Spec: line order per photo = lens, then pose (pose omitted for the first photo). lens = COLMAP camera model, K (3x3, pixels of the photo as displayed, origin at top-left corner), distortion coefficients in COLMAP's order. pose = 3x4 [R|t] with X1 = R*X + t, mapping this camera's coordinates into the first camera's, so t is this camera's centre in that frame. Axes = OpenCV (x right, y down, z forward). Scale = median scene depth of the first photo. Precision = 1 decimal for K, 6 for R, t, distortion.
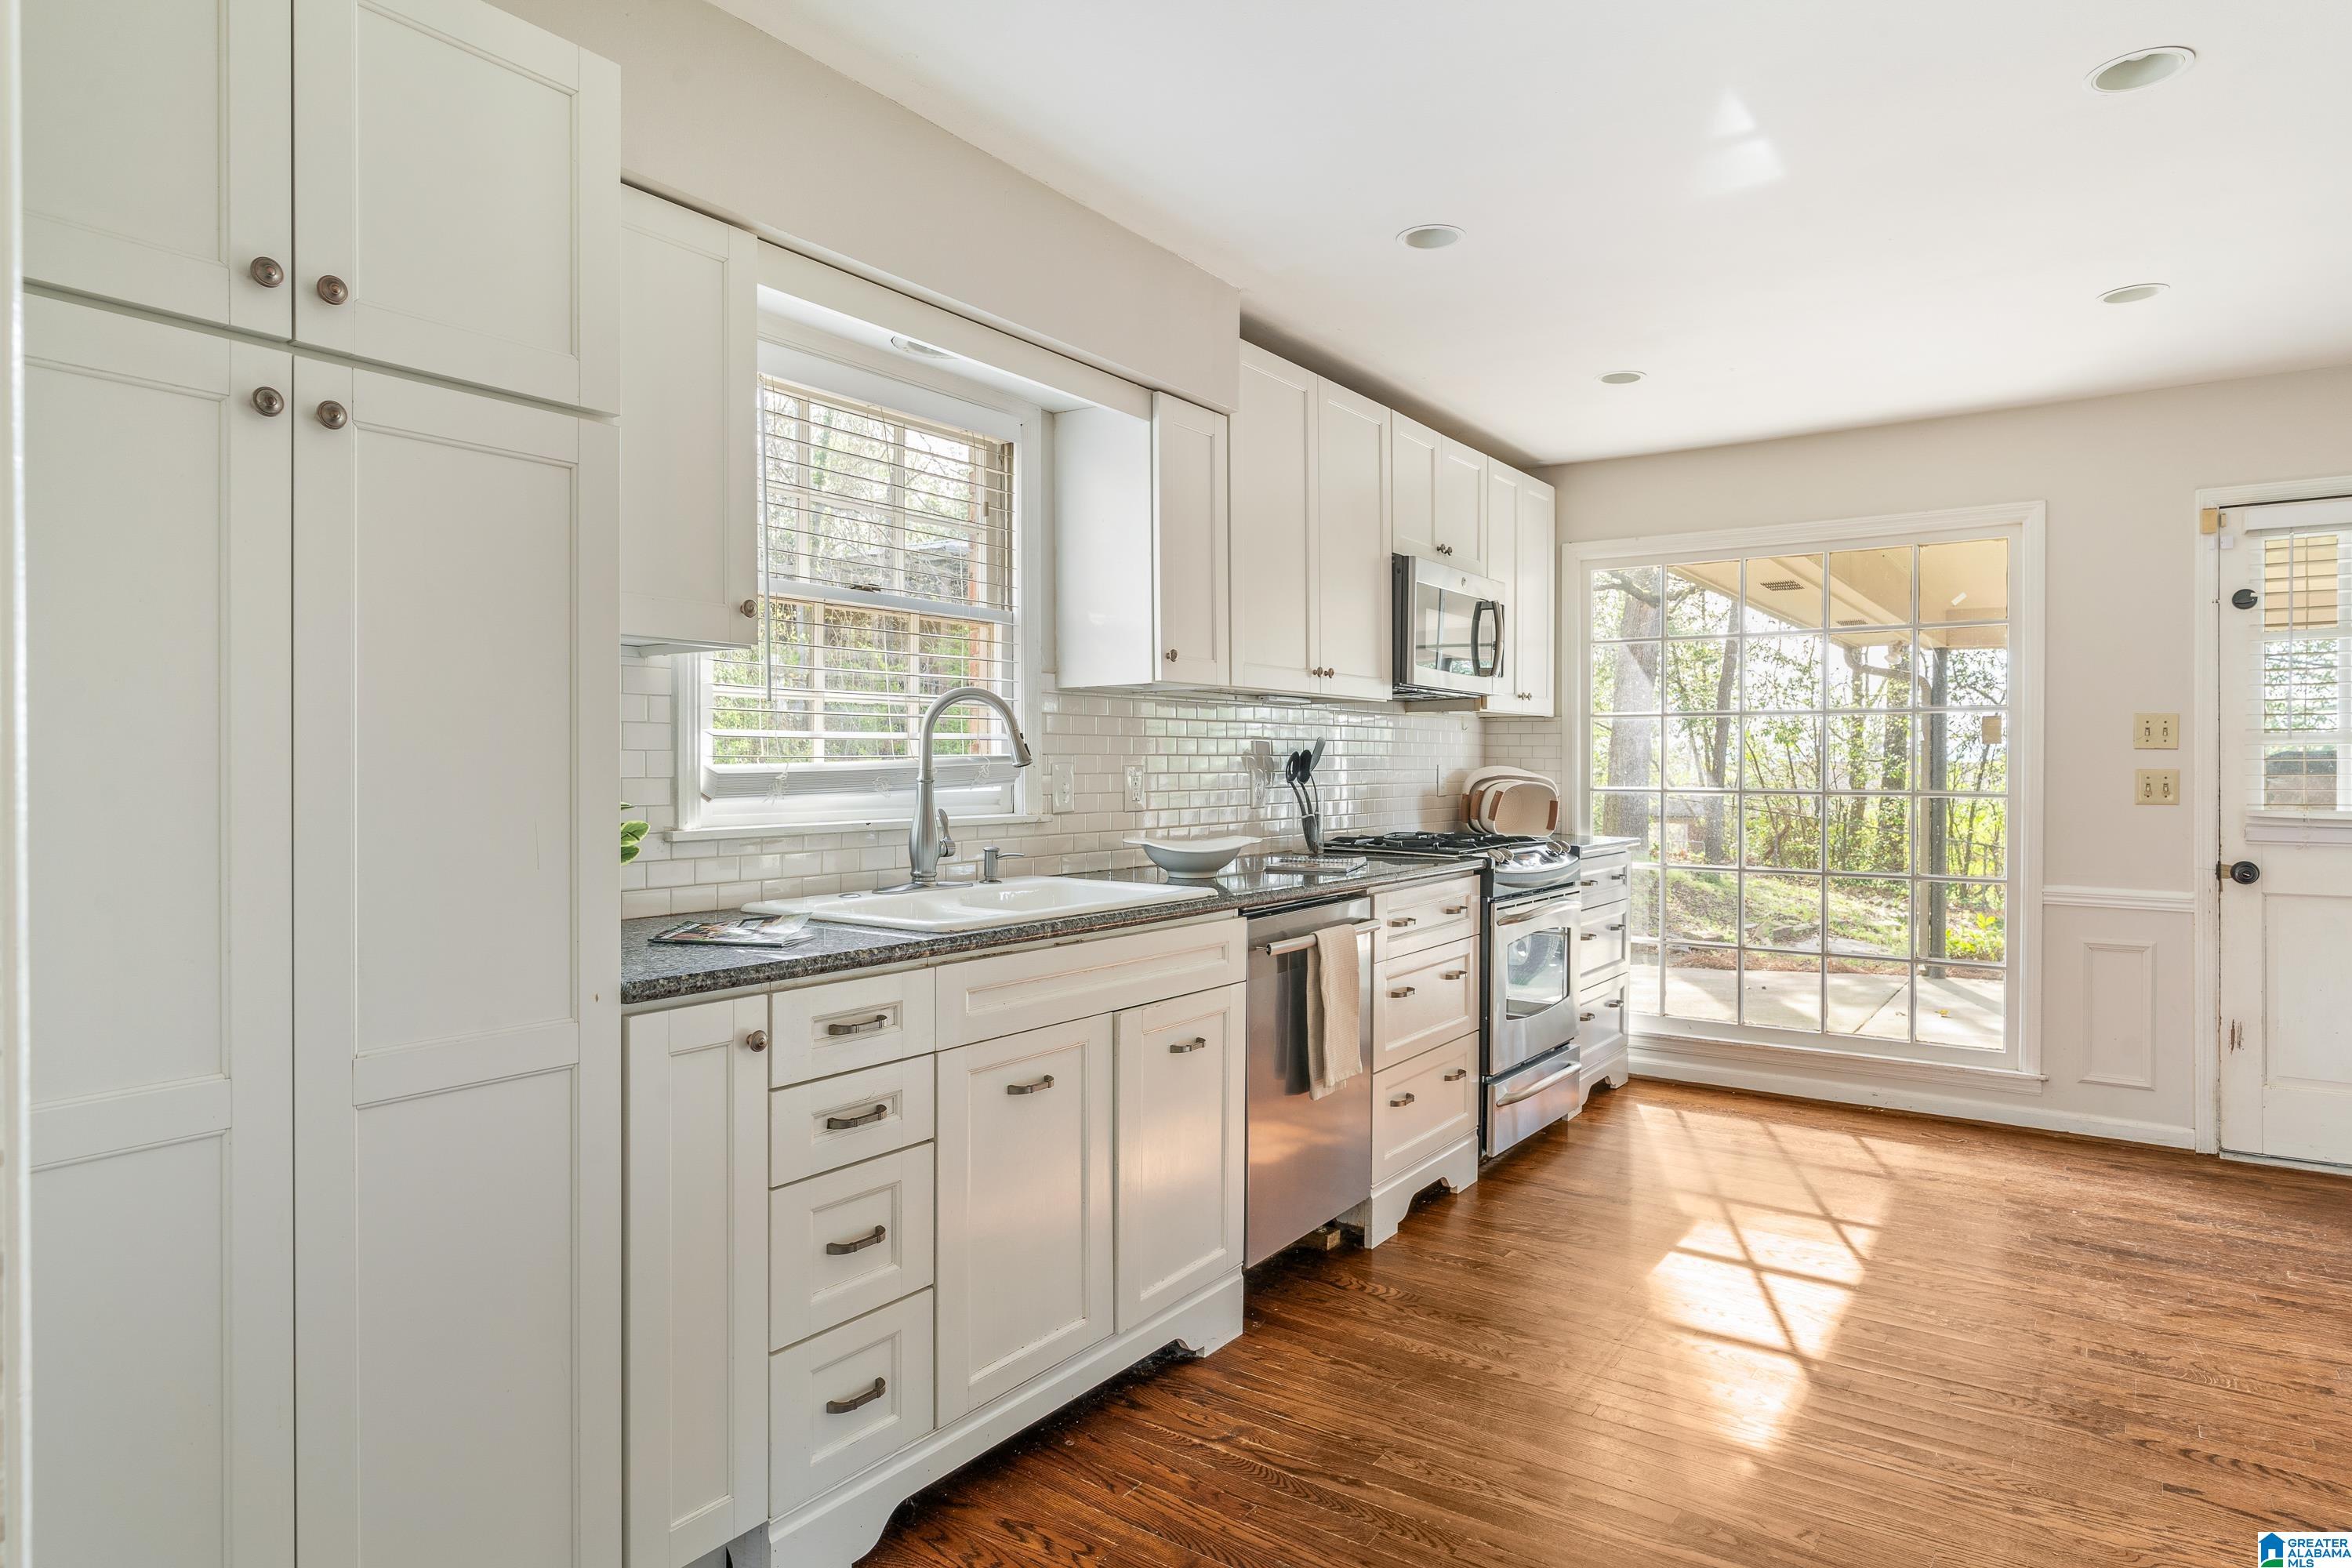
lens RADIAL K [[1352.9, 0, 1171.0], [0, 1352.9, 764.6], [0, 0, 1]] dist [-0.001201, -0.000256]
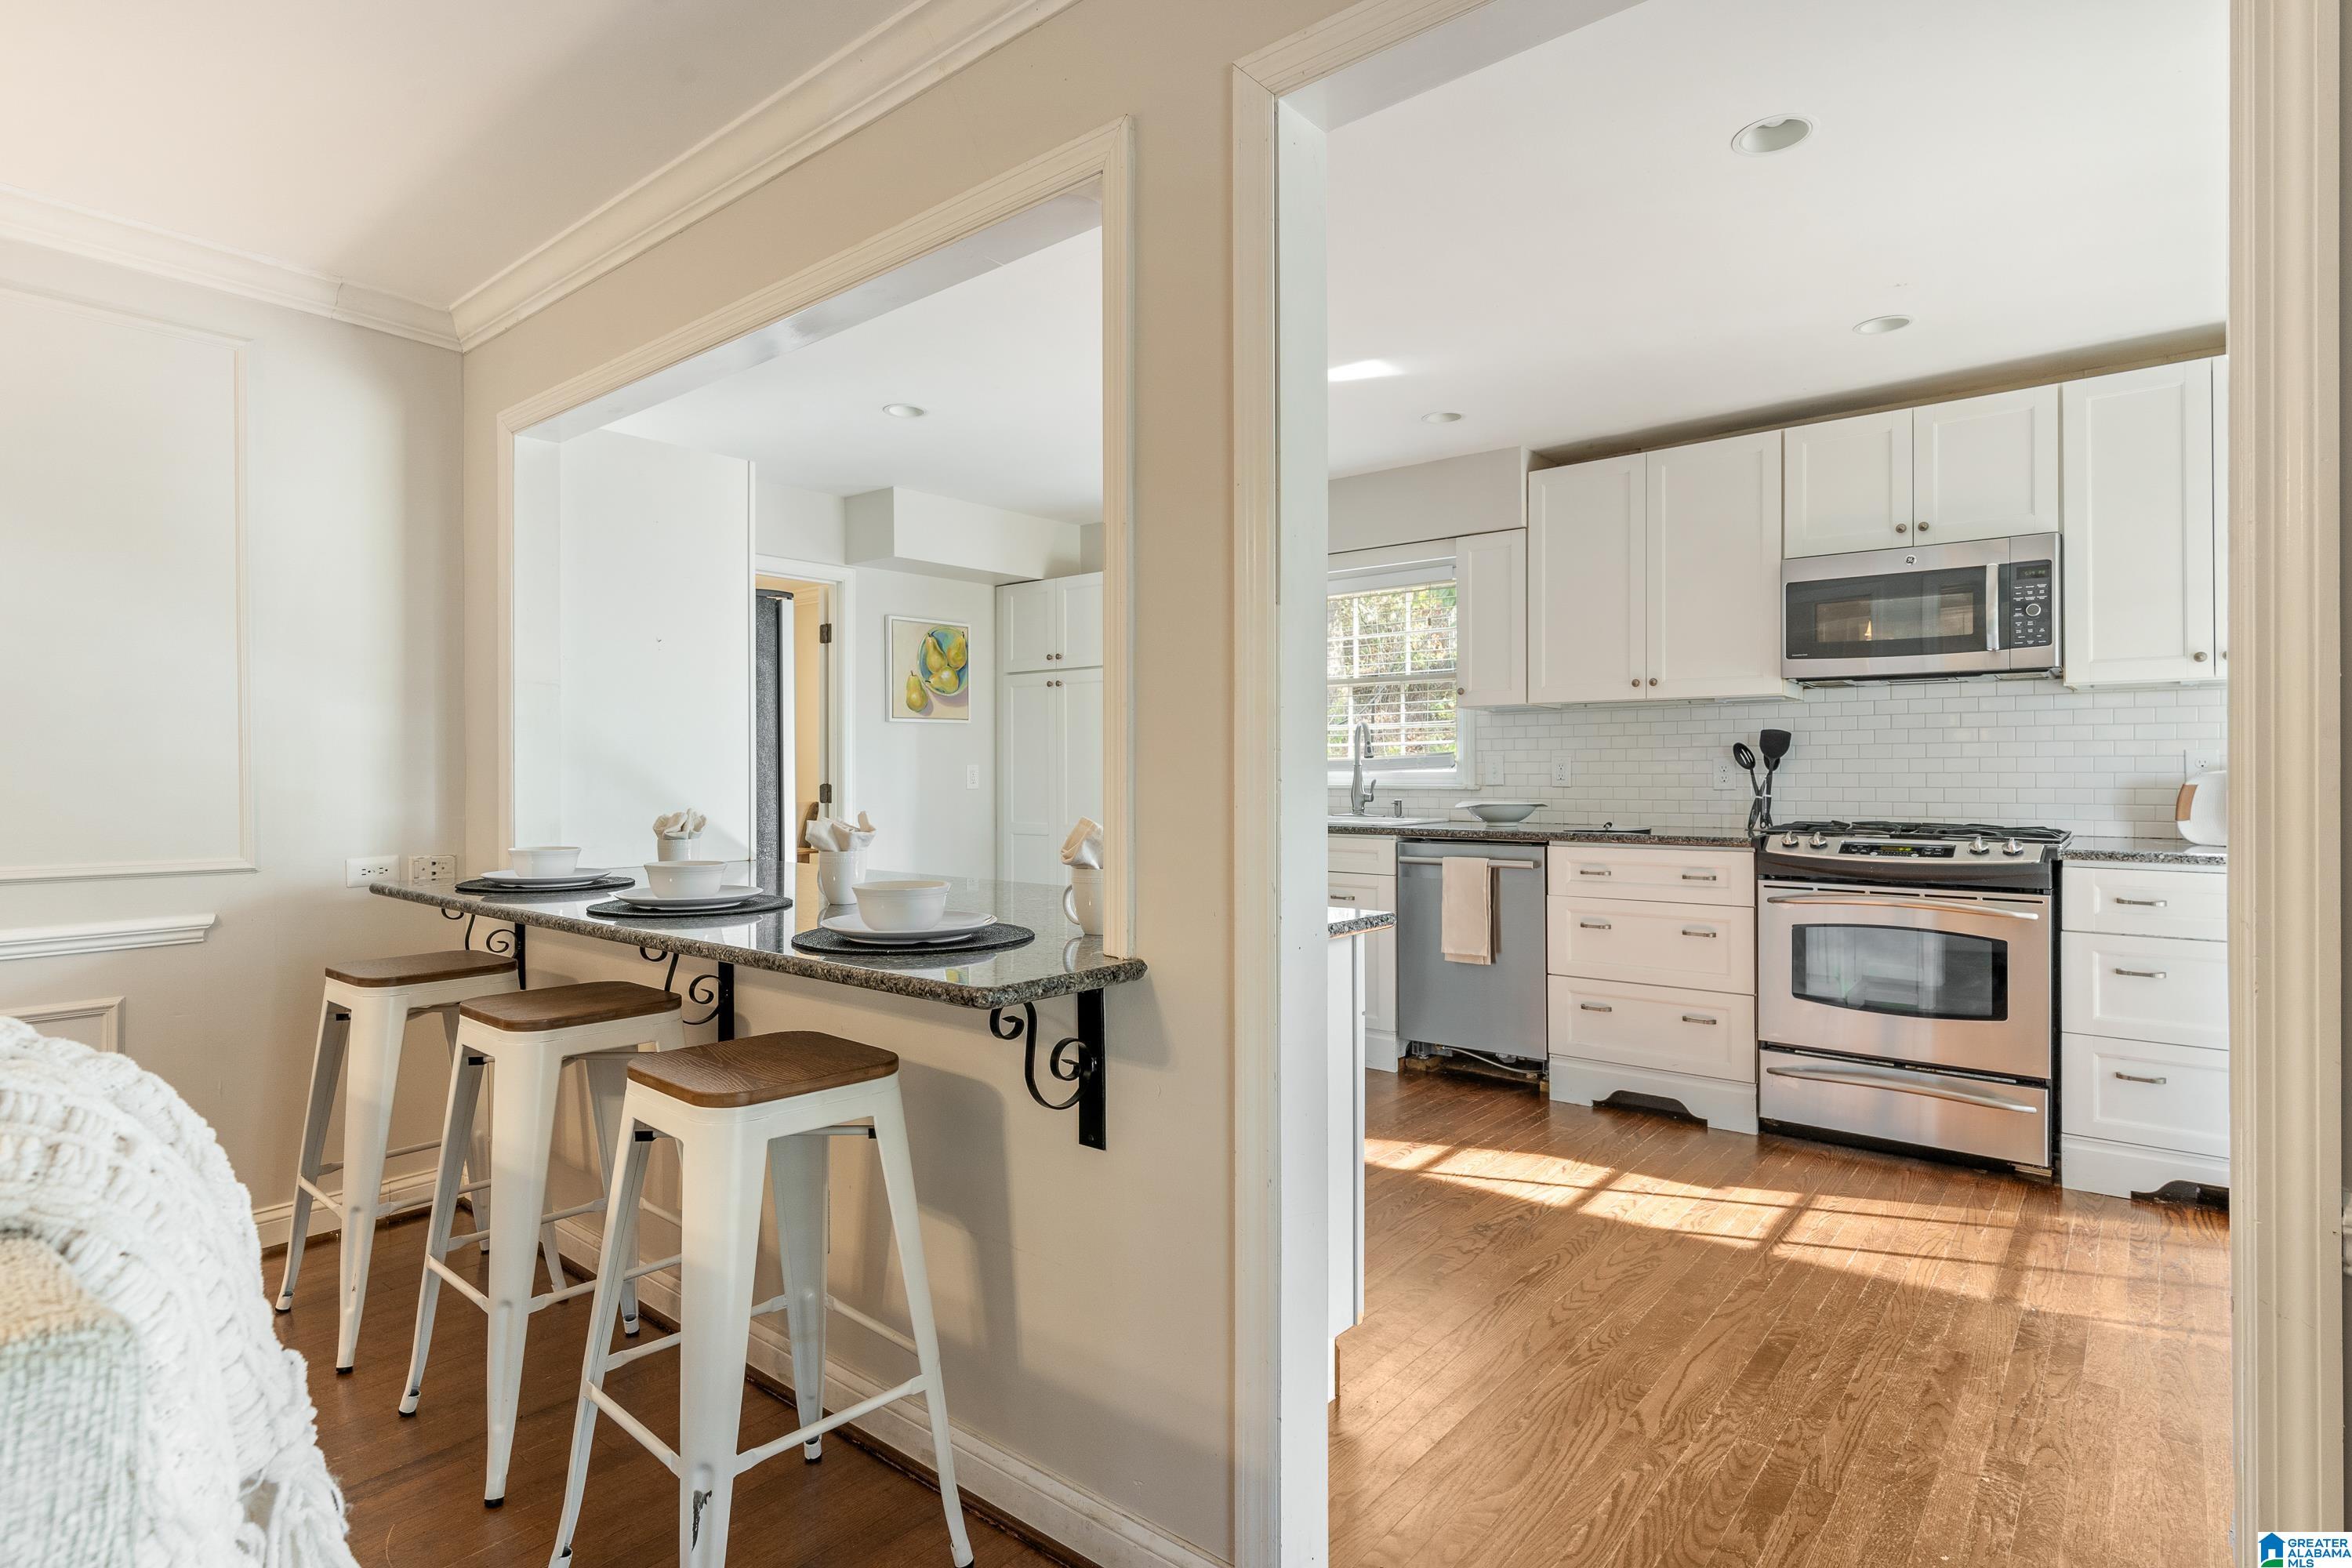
lens RADIAL K [[1202.9, 0, 1178.2], [0, 1202.9, 764.2], [0, 0, 1]] dist [0.000896, -0.000090]
pose [[-0.071536, -0.005445, -0.997423, 1.412821], [0.002083, 0.999982, -0.005608, 0.016414], [0.997436, -0.002479, -0.071523, 0.699839]]
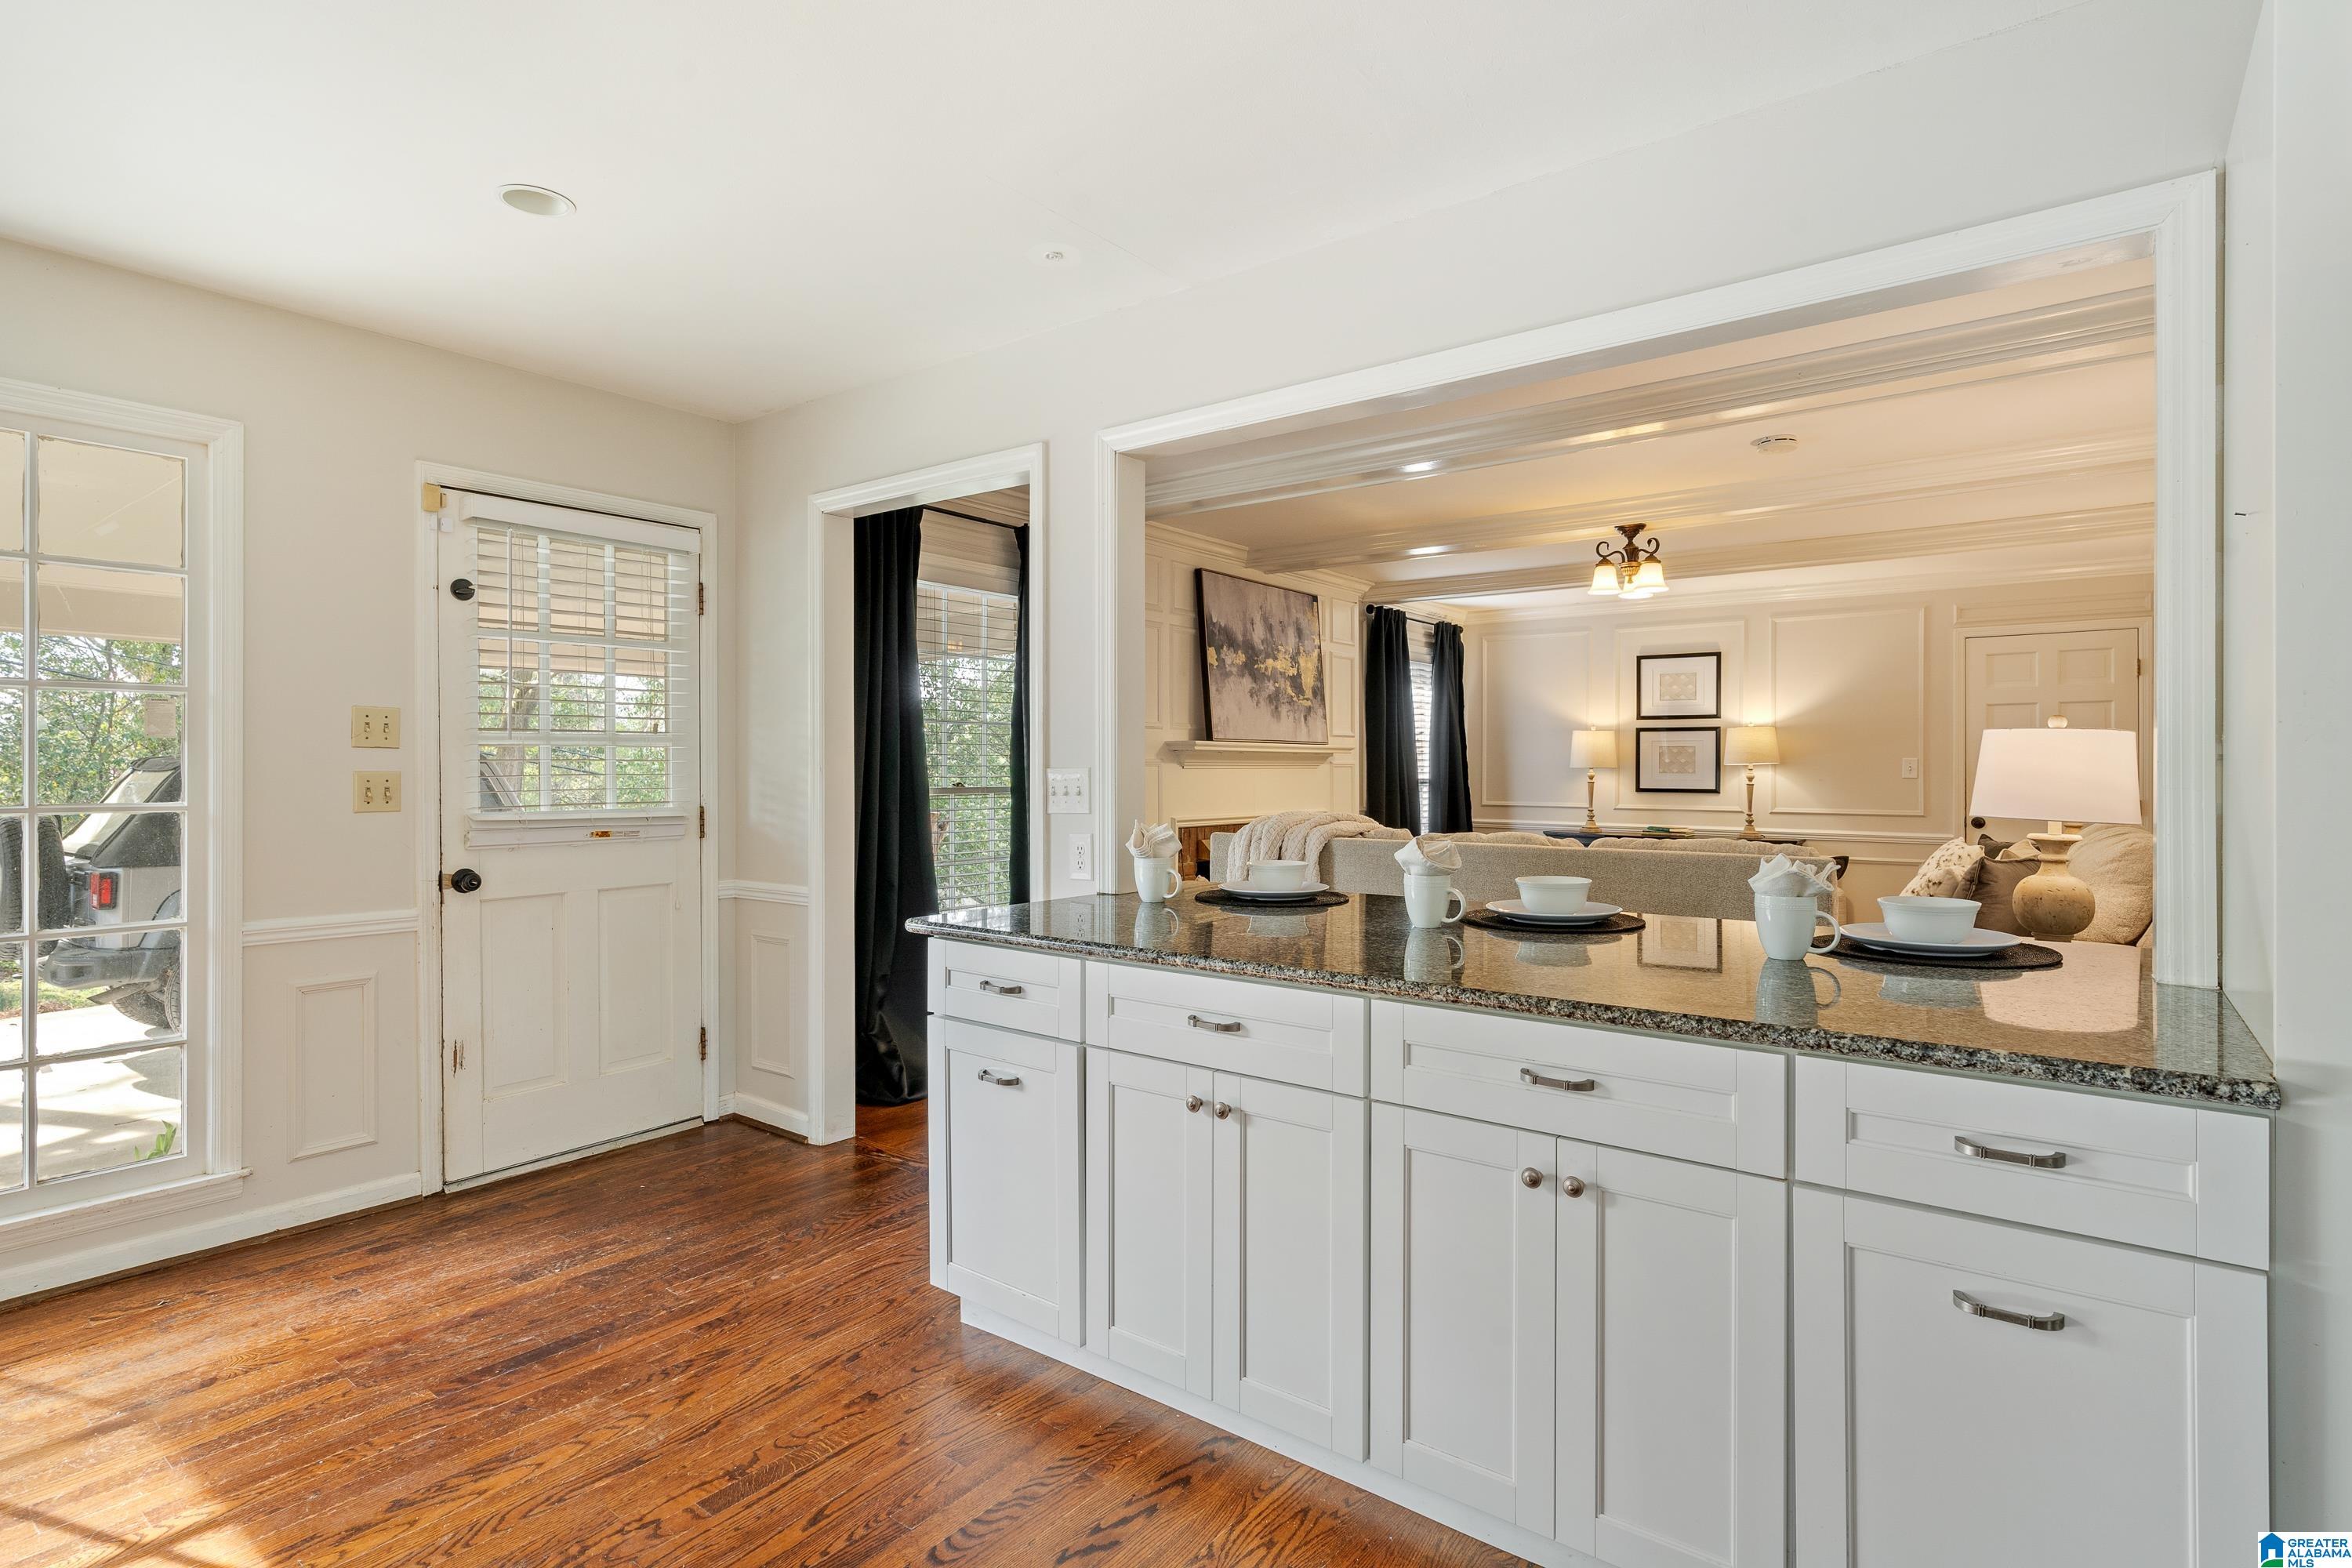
lens RADIAL K [[1162.4, 0, 1165.4], [0, 1162.4, 769.9], [0, 0, 1]] dist [-0.000535, 0.001049]
pose [[0.040821, -0.003794, 0.999159, 0.007703], [-0.001909, 0.999991, 0.003875, -0.001506], [-0.999165, -0.002066, 0.040813, 0.580449]]
